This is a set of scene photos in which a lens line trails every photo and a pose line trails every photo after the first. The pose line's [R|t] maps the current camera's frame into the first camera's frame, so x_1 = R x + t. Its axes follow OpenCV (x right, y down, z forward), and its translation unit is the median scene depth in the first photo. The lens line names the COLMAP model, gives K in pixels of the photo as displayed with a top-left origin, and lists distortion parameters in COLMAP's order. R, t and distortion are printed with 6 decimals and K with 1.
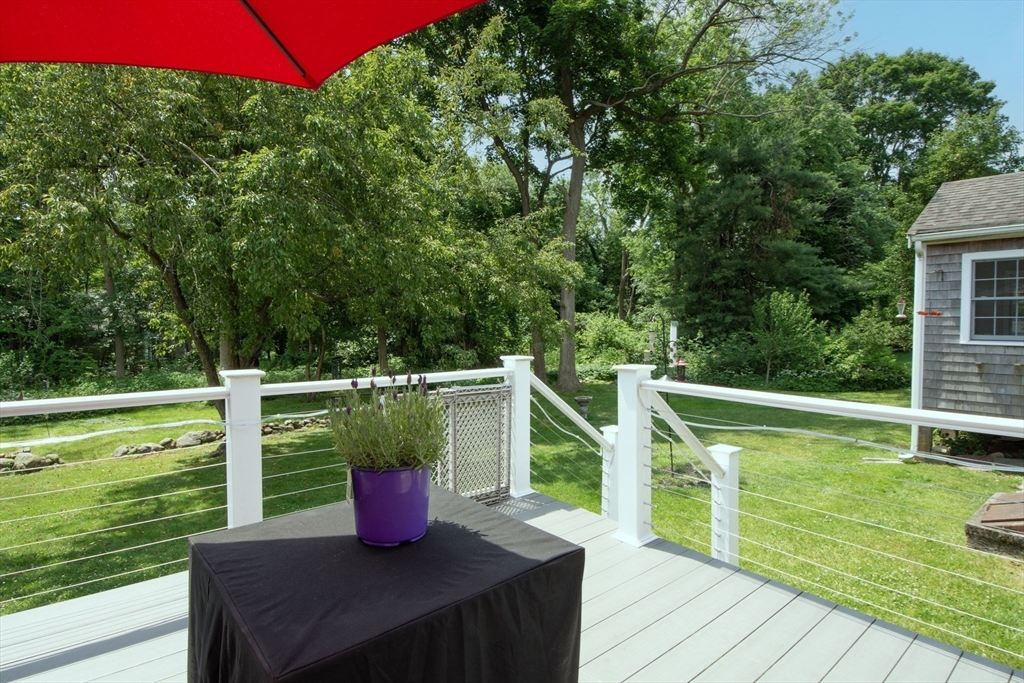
lens RADIAL K [[518.9, 0, 512.0], [0, 518.9, 341.5], [0, 0, 1]] dist [-0.002474, -0.000436]
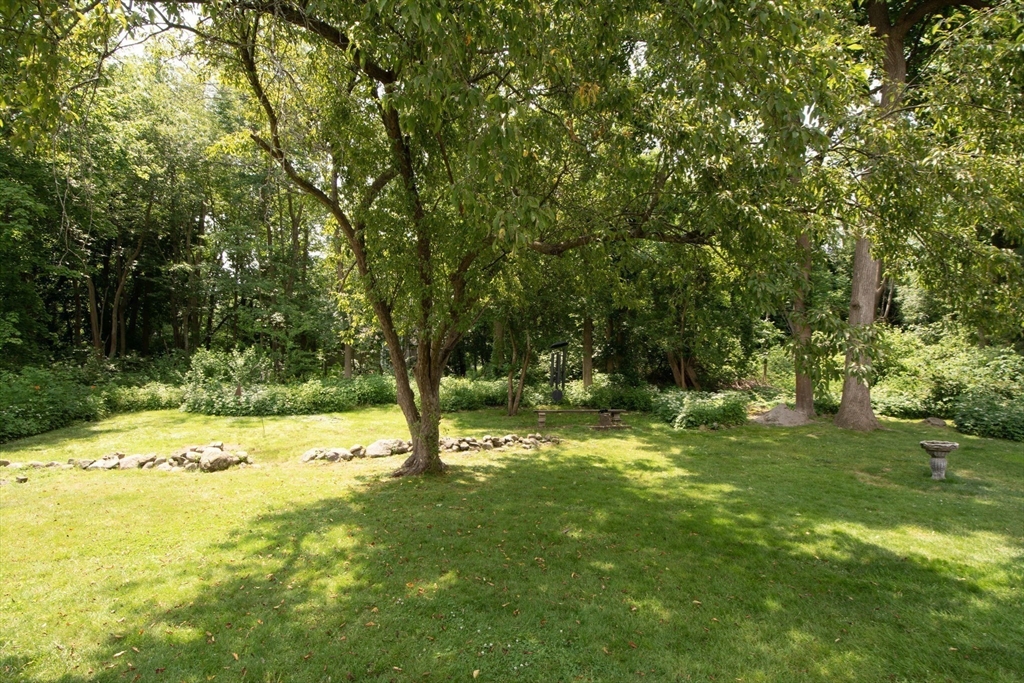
lens RADIAL K [[452.1, 0, 514.9], [0, 452.1, 358.5], [0, 0, 1]] dist [0.000977, -0.000013]
pose [[0.934411, 0.032653, -0.354696, -0.143220], [-0.041628, 0.998976, -0.017698, 0.041344], [0.353756, 0.031303, 0.934814, 0.348898]]
